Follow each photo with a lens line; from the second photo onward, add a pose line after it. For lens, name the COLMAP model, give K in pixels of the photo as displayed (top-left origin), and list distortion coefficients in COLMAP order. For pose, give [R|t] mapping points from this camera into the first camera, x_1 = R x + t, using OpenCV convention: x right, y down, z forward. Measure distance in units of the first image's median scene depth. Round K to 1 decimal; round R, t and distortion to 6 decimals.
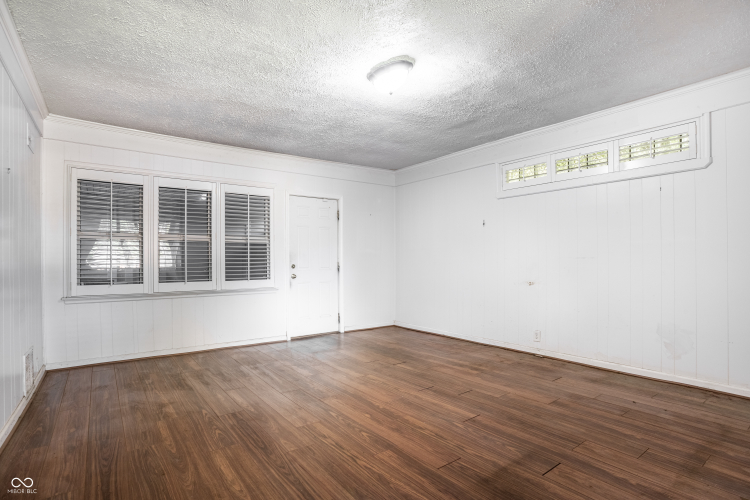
lens RADIAL K [[374.4, 0, 371.6], [0, 374.4, 258.2], [0, 0, 1]] dist [-0.043095, 0.000802]
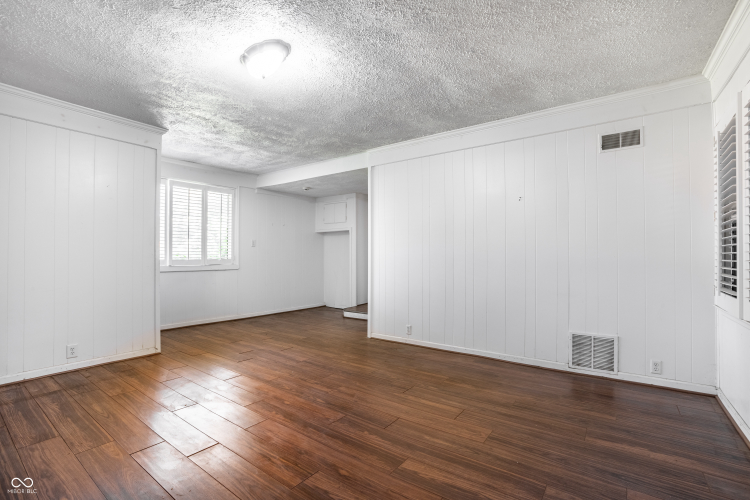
lens RADIAL K [[374.4, 0, 371.6], [0, 374.4, 258.2], [0, 0, 1]] dist [-0.043095, 0.000802]
pose [[-0.963606, 0.007464, -0.267221, 0.035749], [0.007210, 0.999972, 0.001931, 0.013949], [0.267228, -0.000066, -0.963633, 2.222031]]
